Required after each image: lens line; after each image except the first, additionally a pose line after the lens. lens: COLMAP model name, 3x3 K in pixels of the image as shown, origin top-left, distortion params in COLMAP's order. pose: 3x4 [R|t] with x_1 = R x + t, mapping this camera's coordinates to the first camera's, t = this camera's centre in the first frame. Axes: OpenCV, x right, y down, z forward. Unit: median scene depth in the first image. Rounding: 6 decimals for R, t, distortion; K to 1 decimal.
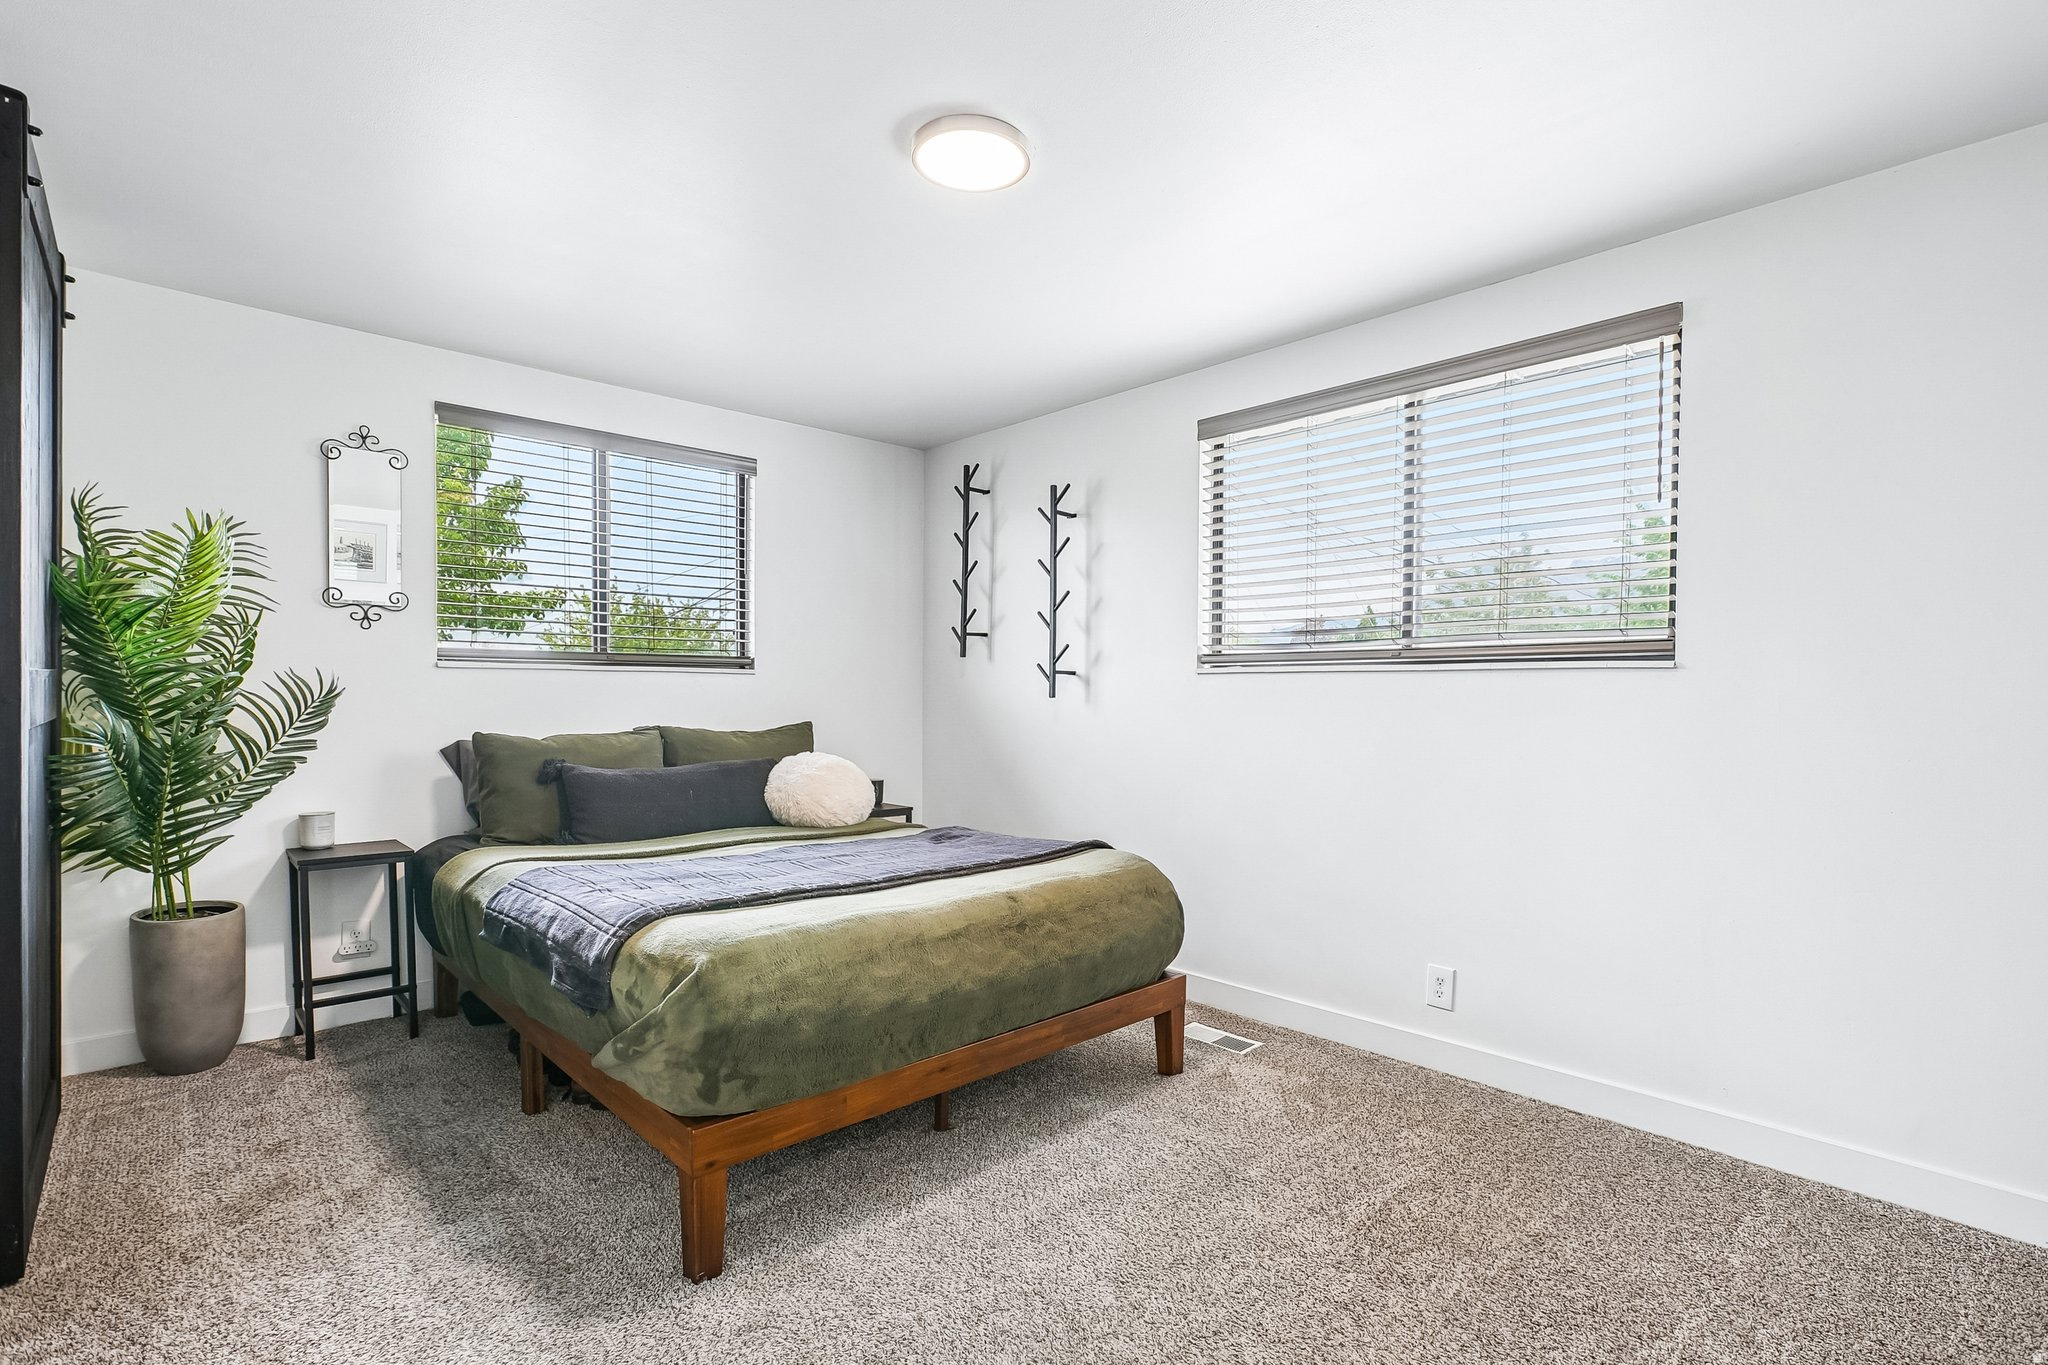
lens RADIAL K [[966.5, 0, 1024.0], [0, 966.5, 682.5], [0, 0, 1]] dist [-0.040217, 0.014178]
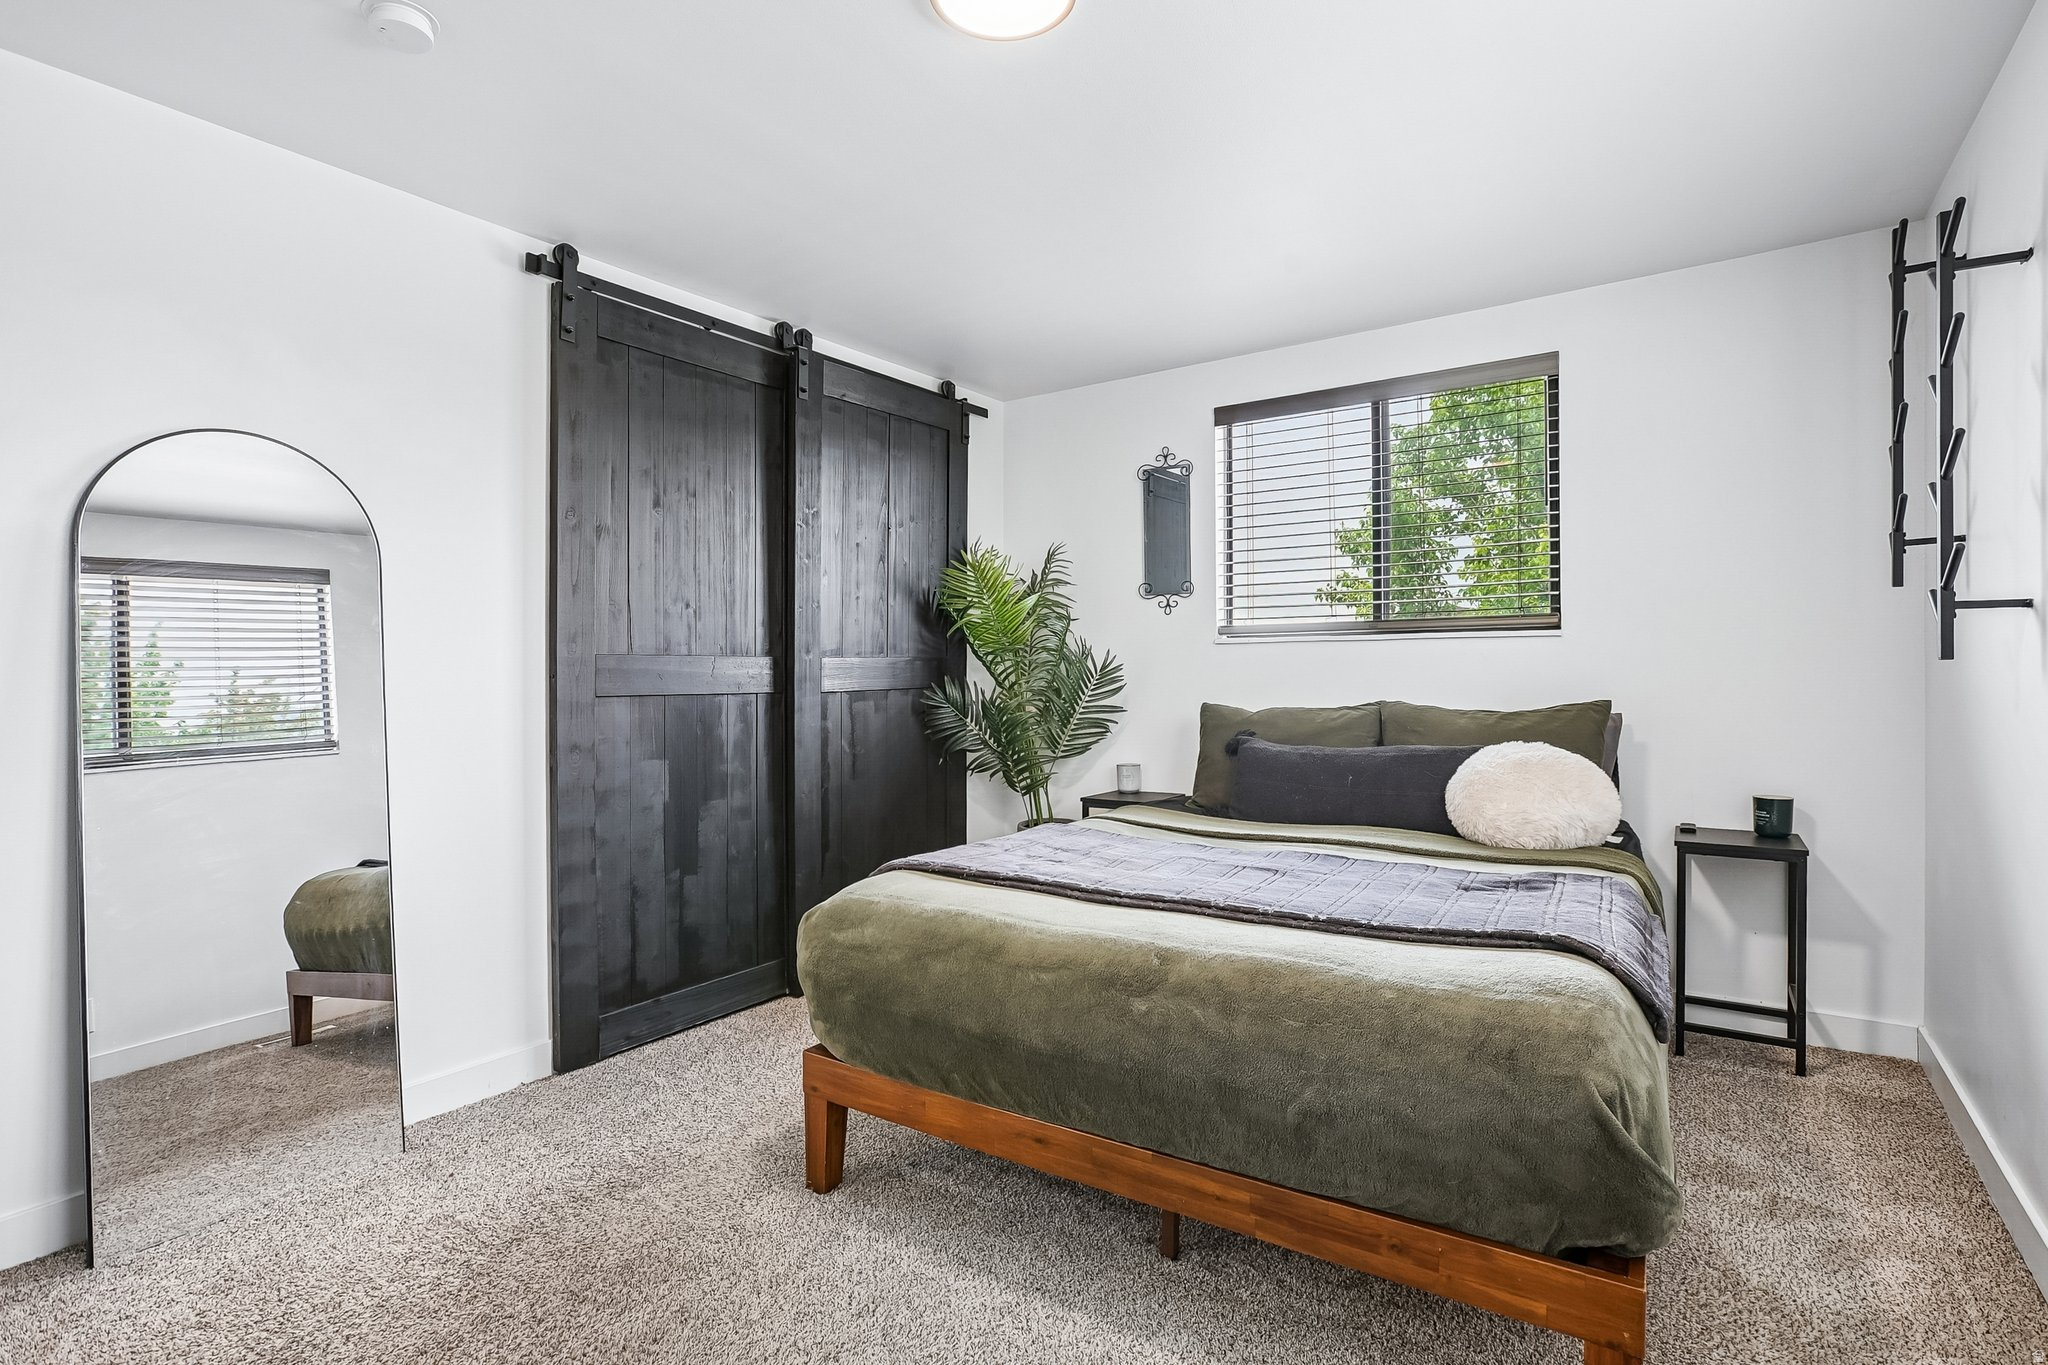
lens RADIAL K [[966.5, 0, 1024.0], [0, 966.5, 682.5], [0, 0, 1]] dist [-0.040217, 0.014178]
pose [[0.204549, -0.000594, -0.978856, 0.459992], [0.012161, 0.999924, 0.001935, 0.025289], [0.978781, -0.012300, 0.204540, 0.584461]]
